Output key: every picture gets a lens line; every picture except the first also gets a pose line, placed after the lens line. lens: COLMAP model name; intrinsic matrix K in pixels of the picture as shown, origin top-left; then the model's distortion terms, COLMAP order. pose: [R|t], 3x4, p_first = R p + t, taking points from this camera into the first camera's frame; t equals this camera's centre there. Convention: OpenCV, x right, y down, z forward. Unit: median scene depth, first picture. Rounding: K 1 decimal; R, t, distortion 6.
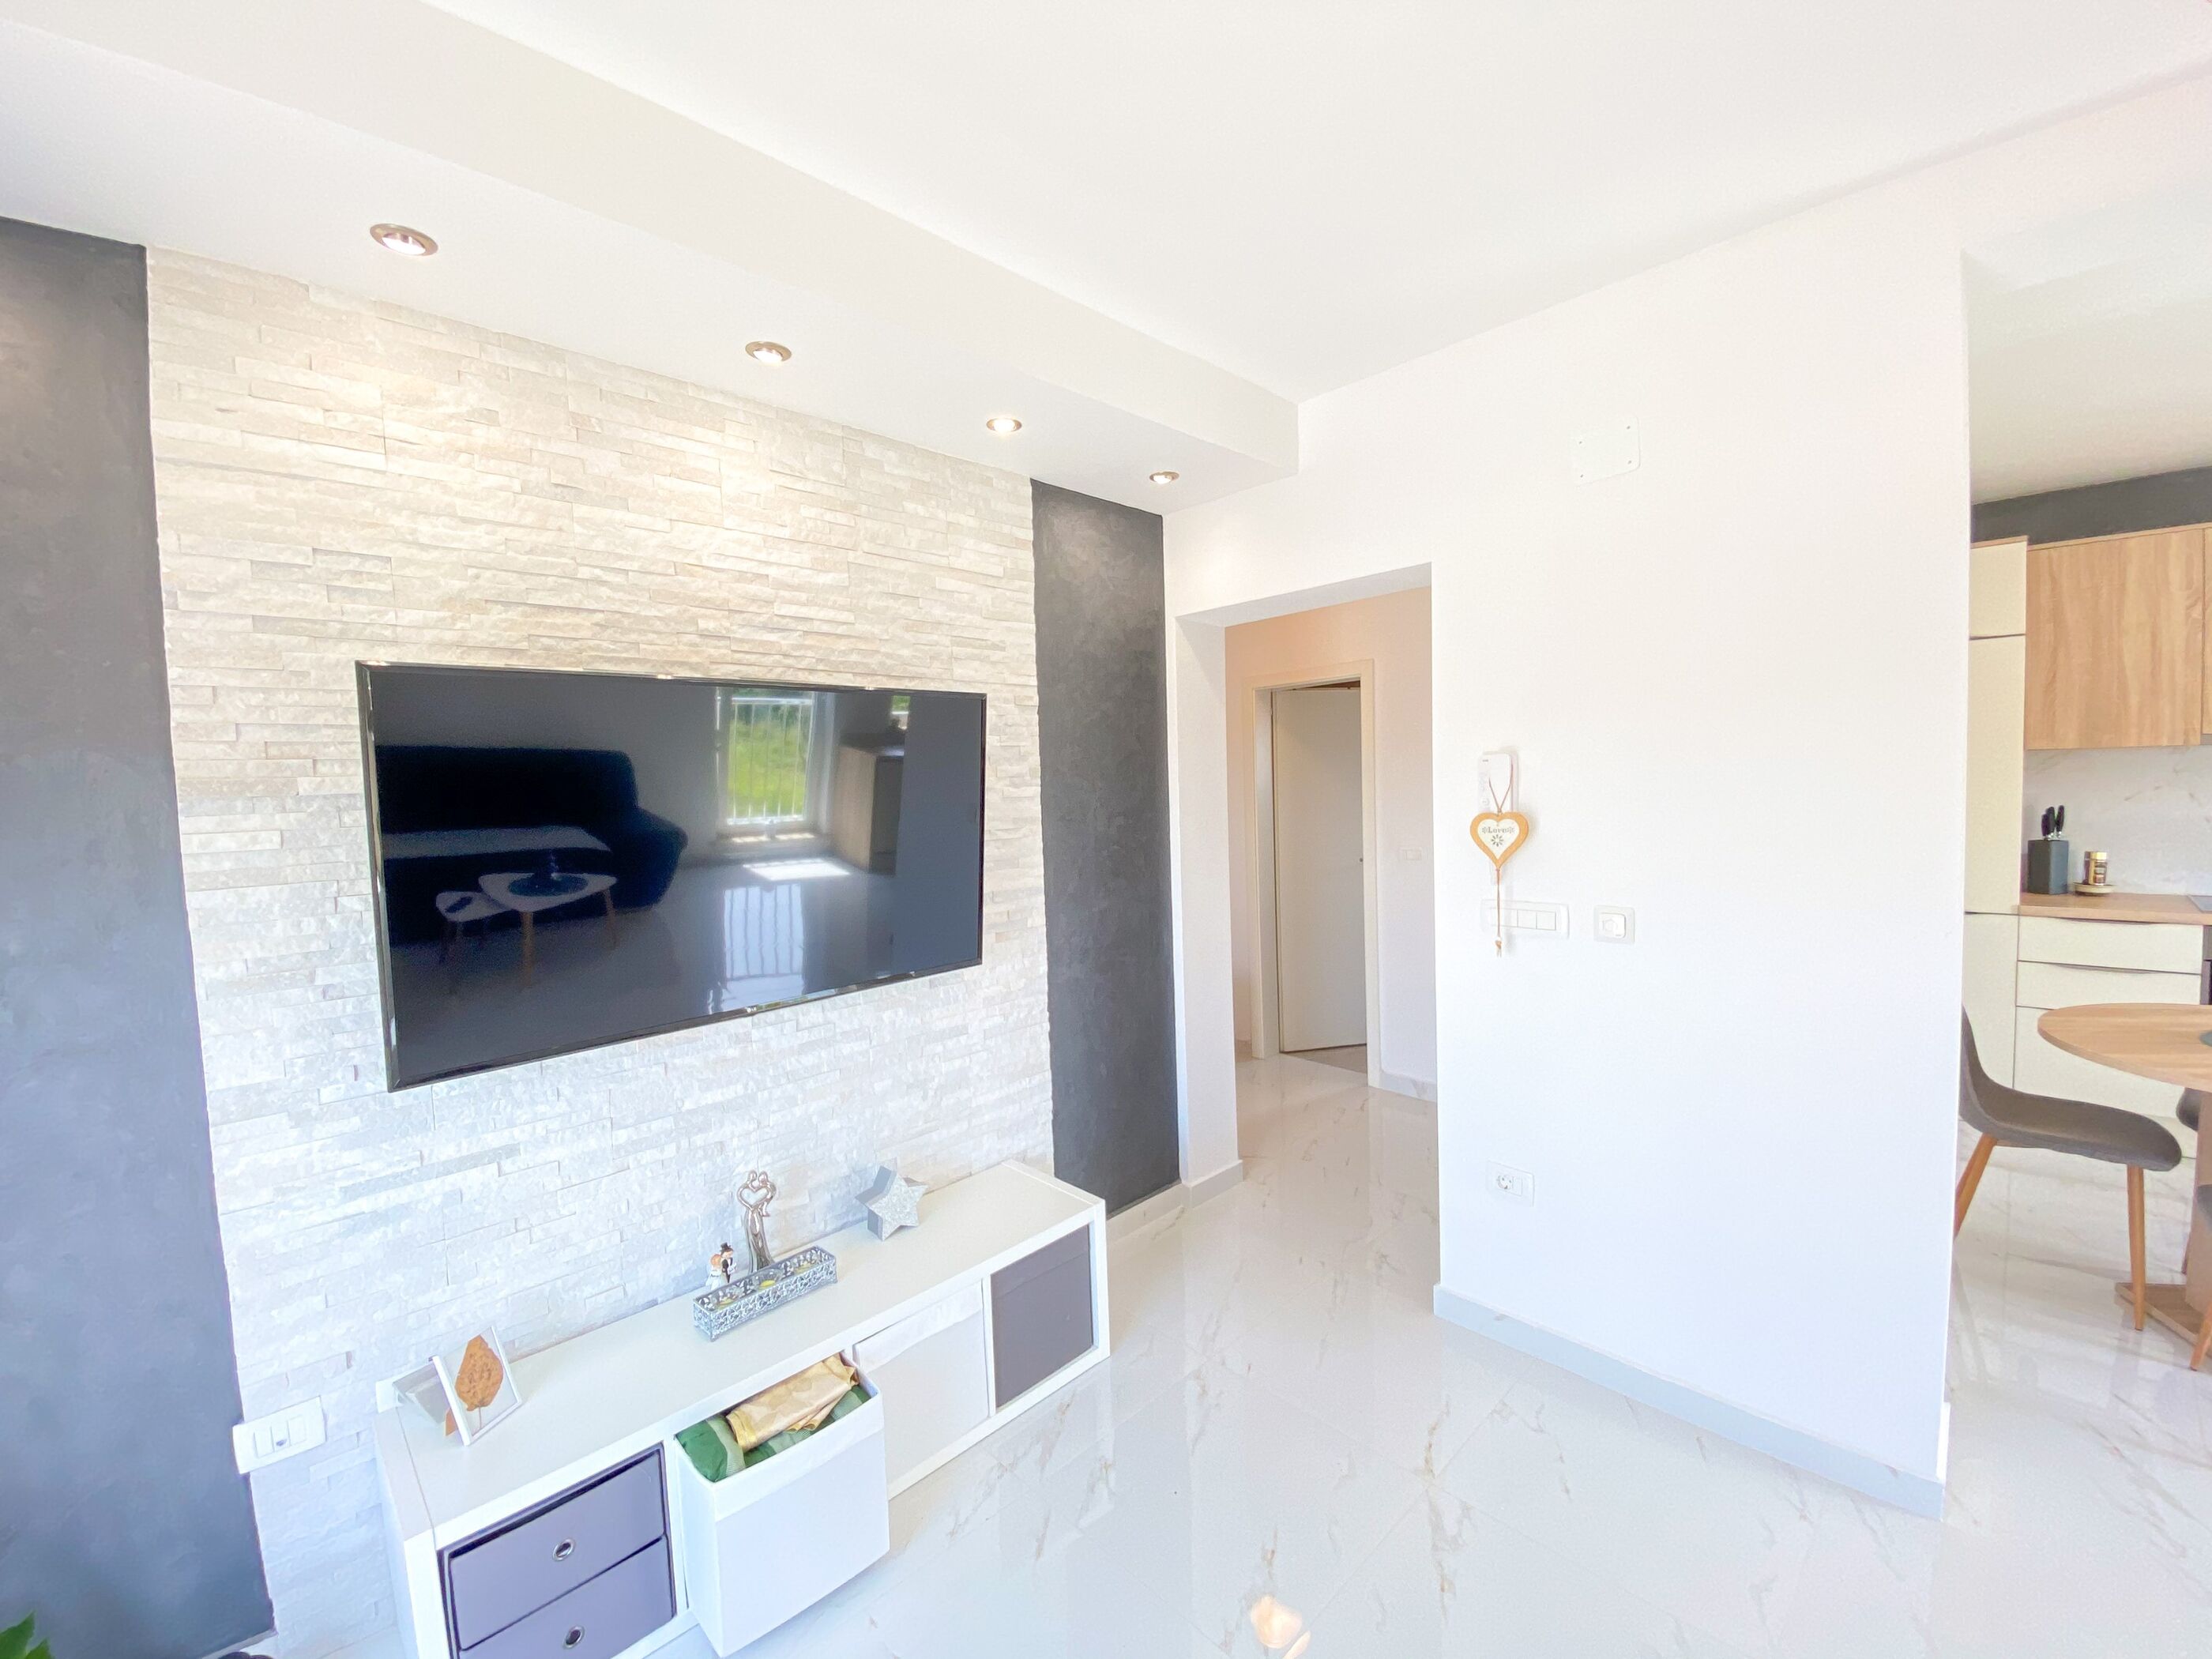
lens RADIAL K [[883.9, 0, 1099.4], [0, 883.9, 837.5], [0, 0, 1]] dist [0.023765, -0.021058]
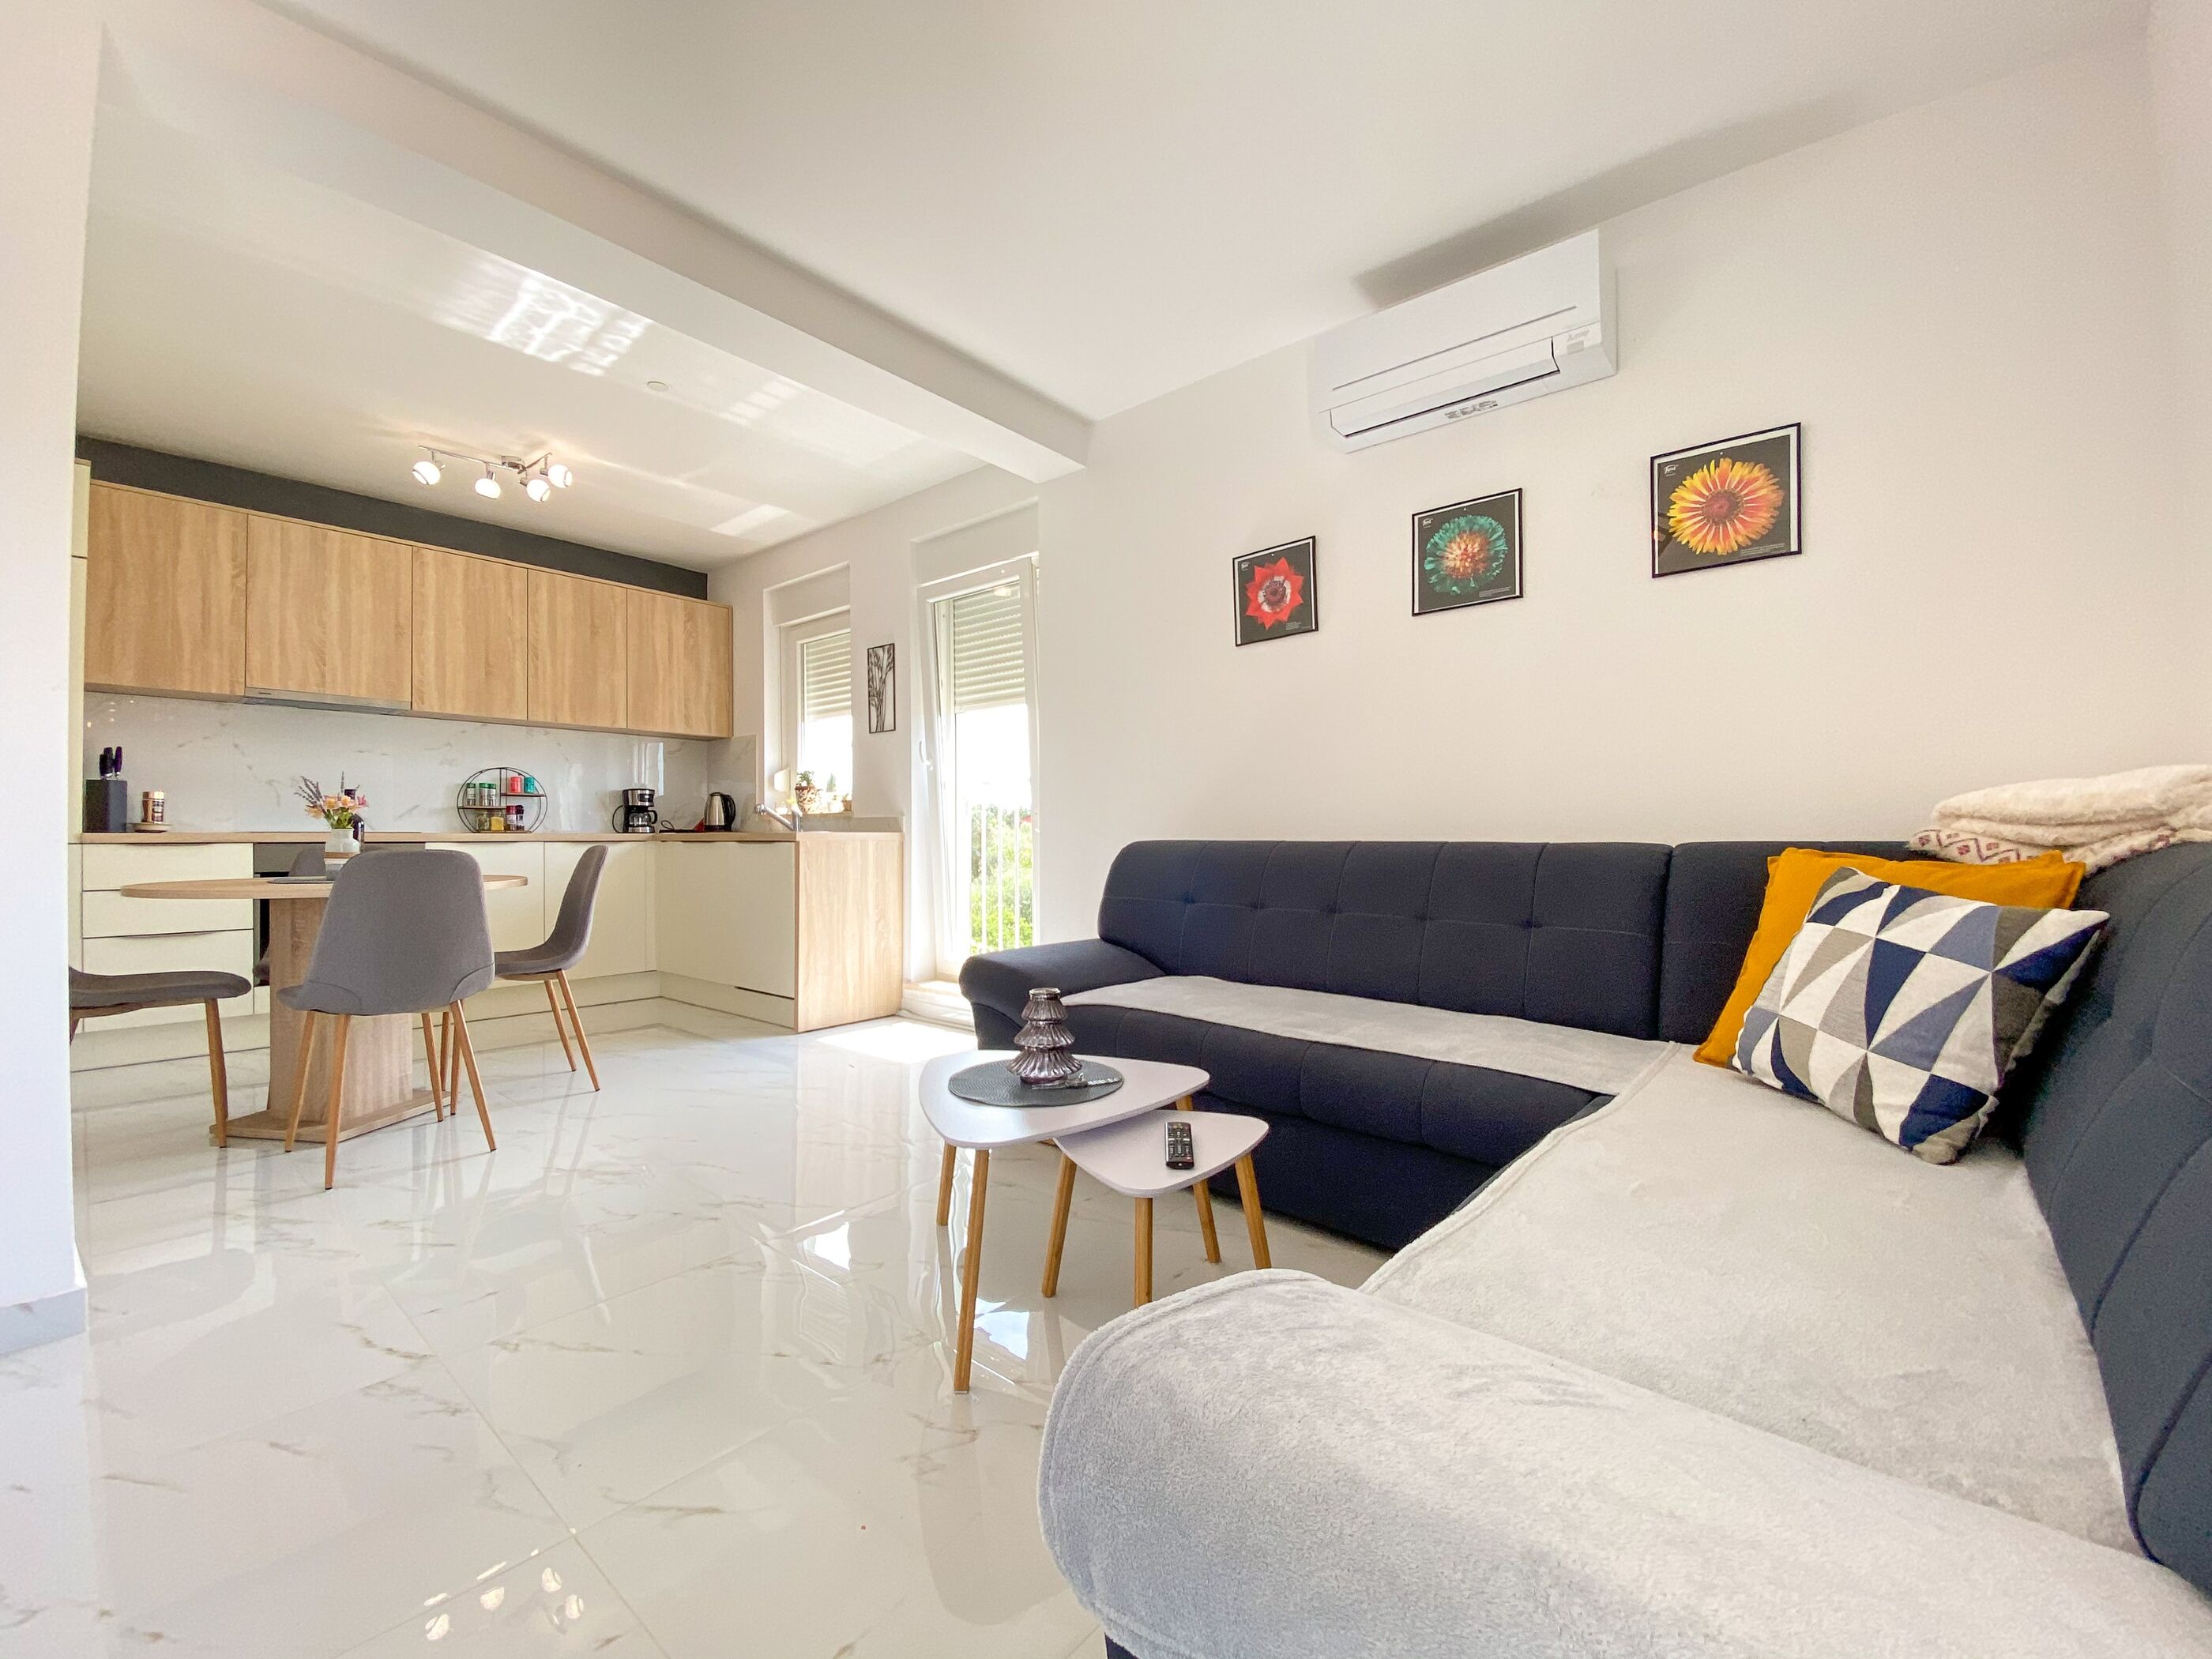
lens RADIAL K [[899.1, 0, 1097.1], [0, 899.1, 833.5], [0, 0, 1]] dist [0.022393, -0.020958]
pose [[-0.112277, 0.035752, 0.993034, -0.071357], [0.063461, 0.997570, -0.028740, 0.216991], [-0.991648, 0.059792, -0.114273, 0.012894]]
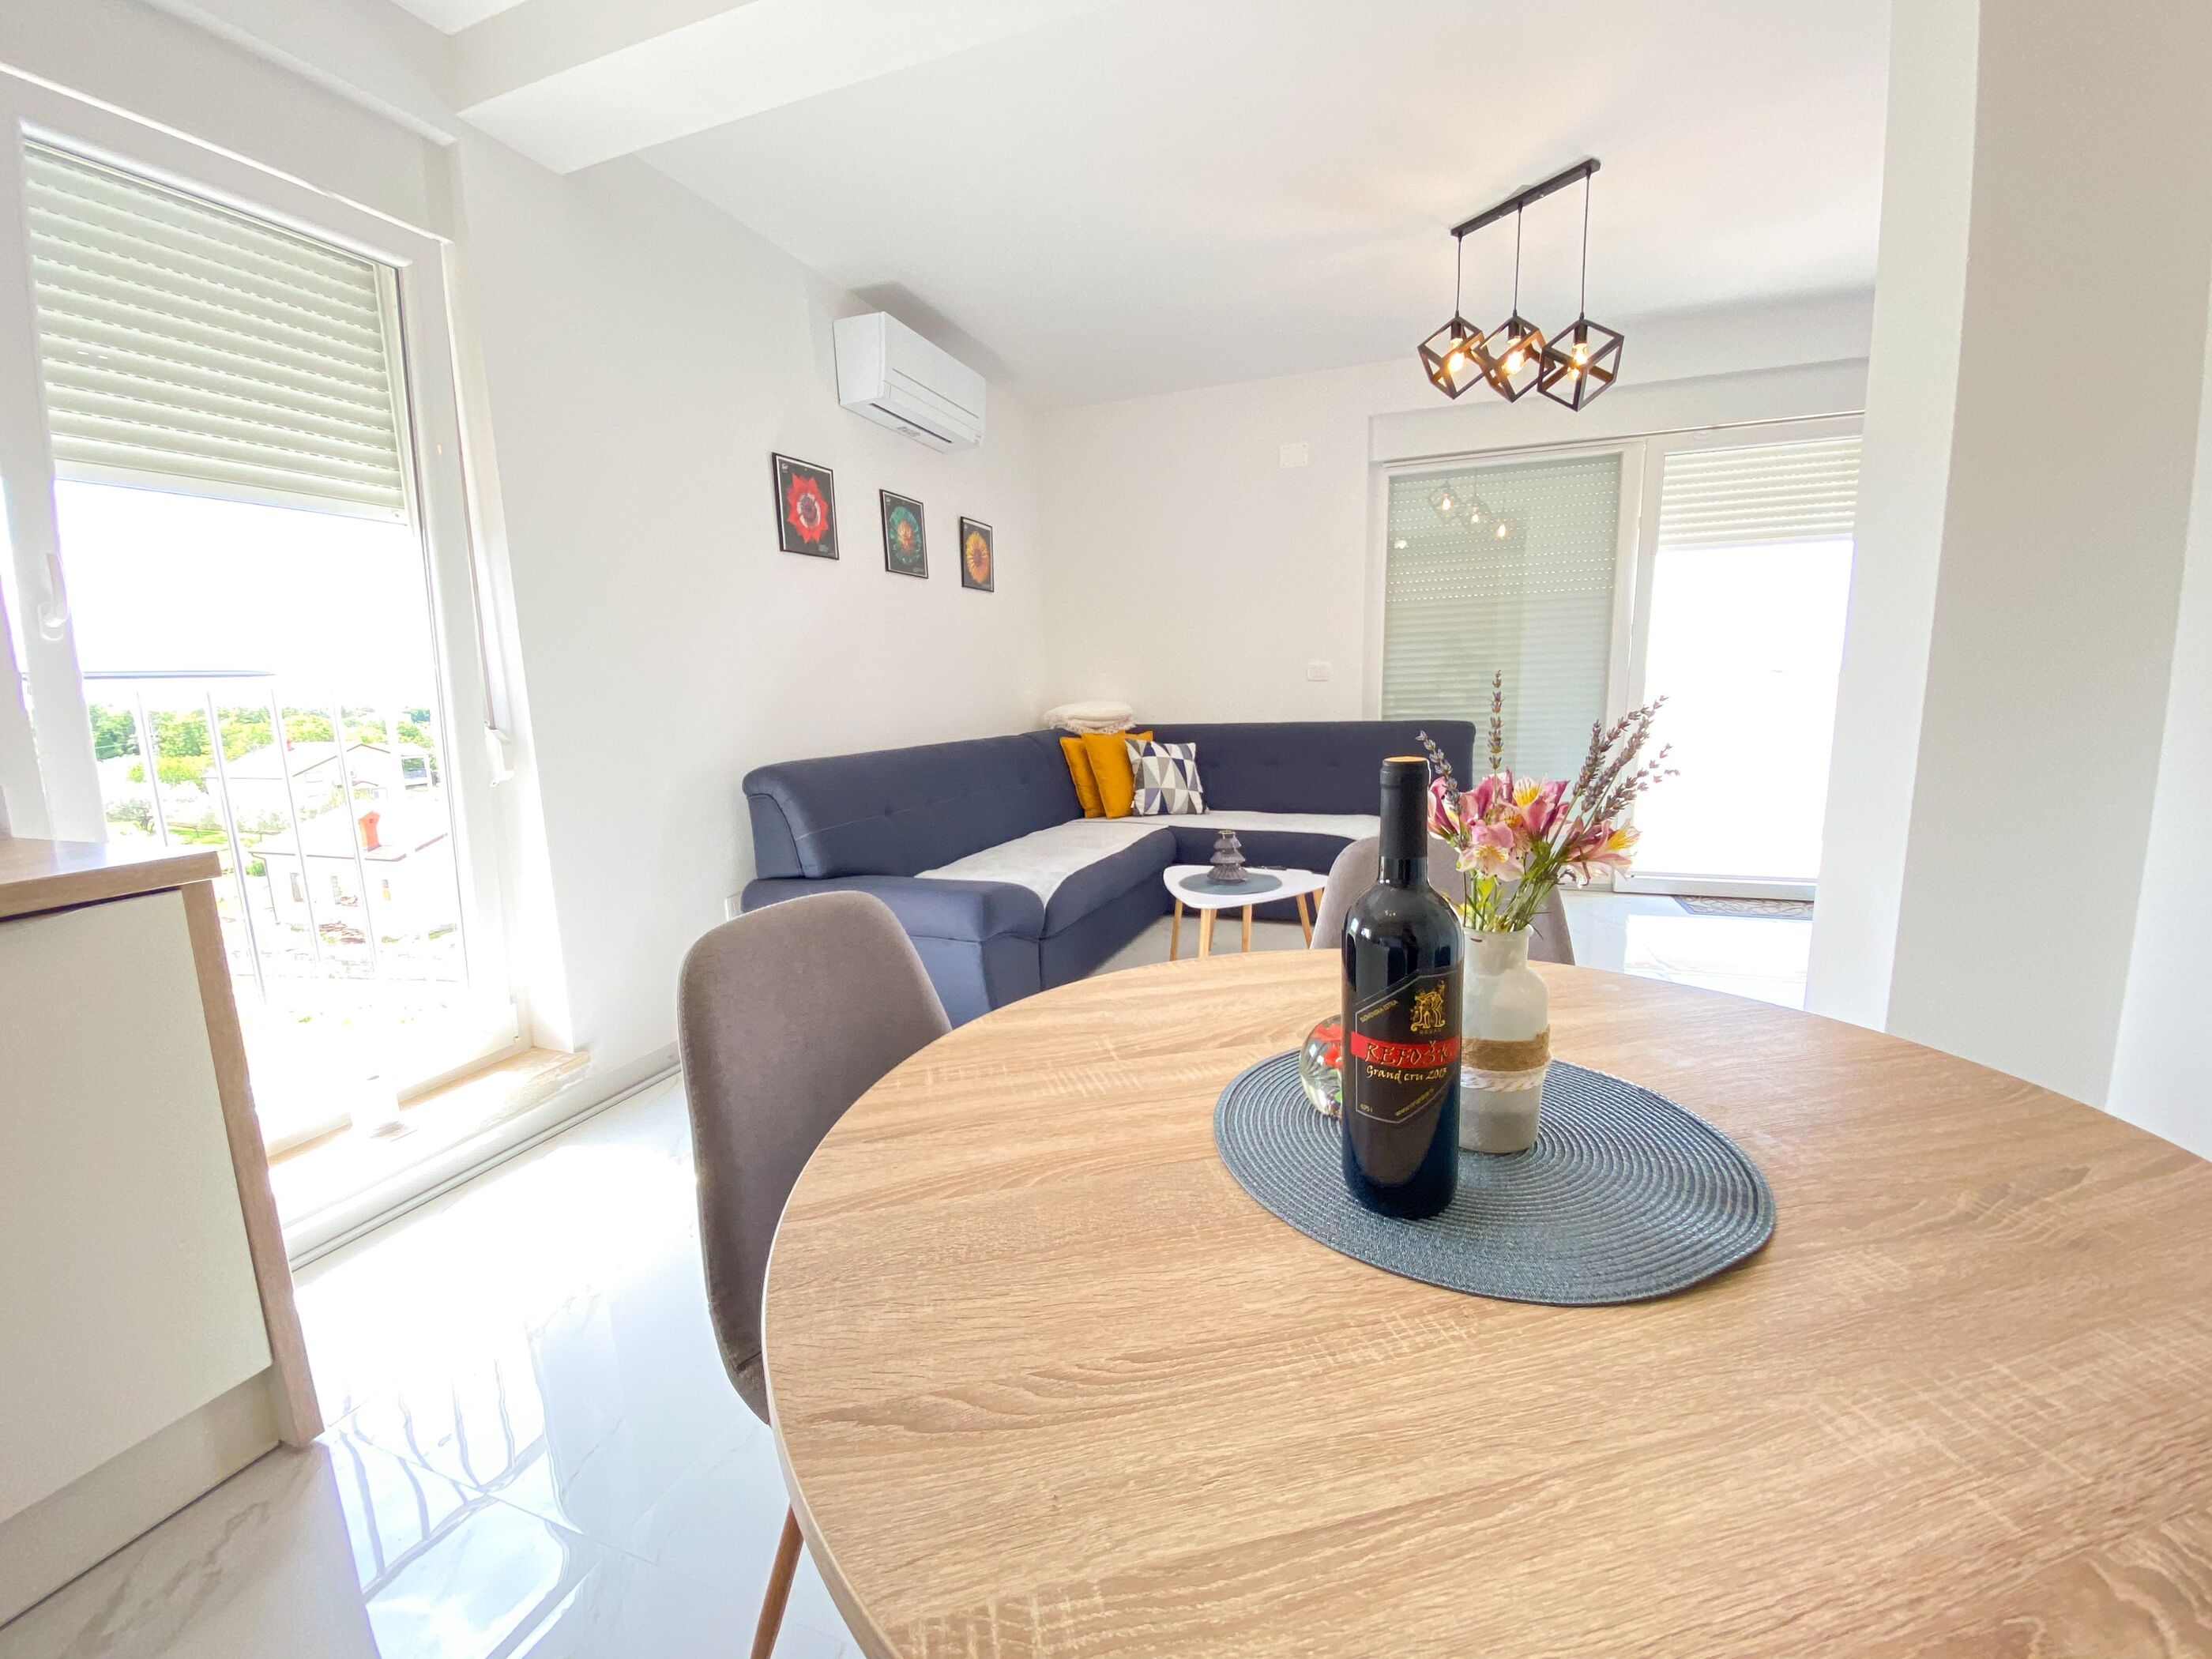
lens RADIAL K [[899.1, 0, 1097.1], [0, 899.1, 833.5], [0, 0, 1]] dist [0.022393, -0.020958]
pose [[-0.892886, 0.129099, -0.431380, 1.246527], [0.030218, 0.973038, 0.228656, 0.045982], [0.449268, 0.191128, -0.872713, 0.907115]]
